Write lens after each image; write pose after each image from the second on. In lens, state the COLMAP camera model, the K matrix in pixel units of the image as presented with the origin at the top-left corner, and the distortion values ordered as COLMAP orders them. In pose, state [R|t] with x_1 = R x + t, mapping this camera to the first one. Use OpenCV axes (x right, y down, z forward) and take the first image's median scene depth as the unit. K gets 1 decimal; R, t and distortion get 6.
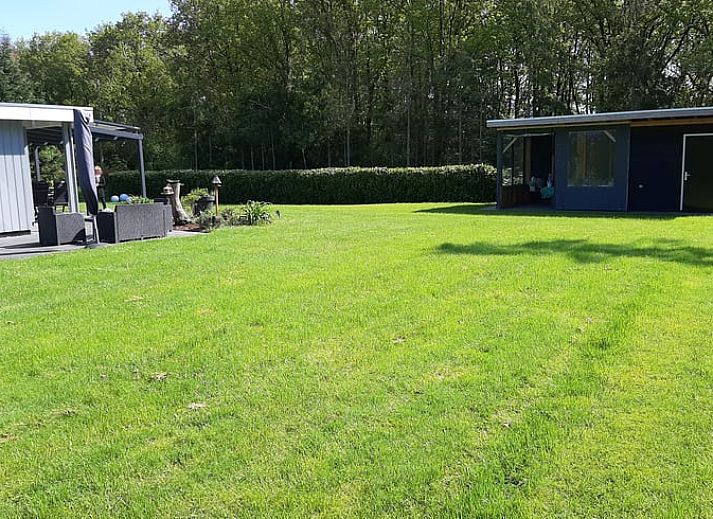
lens RADIAL K [[663.6, 0, 356.5], [0, 663.6, 259.5], [0, 0, 1]] dist [-0.000356, -0.001119]
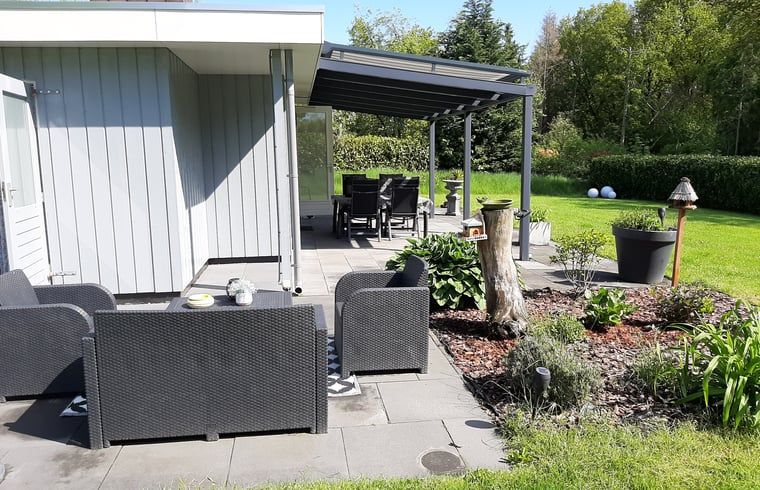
lens RADIAL K [[626.0, 0, 380.0], [0, 626.0, 245.0], [0, 0, 1]] dist [0.000416, -0.002489]
pose [[0.709997, 0.115927, -0.694598, -0.031695], [-0.104324, 0.992788, 0.059058, -0.036564], [0.696435, 0.030532, 0.716970, 0.245876]]
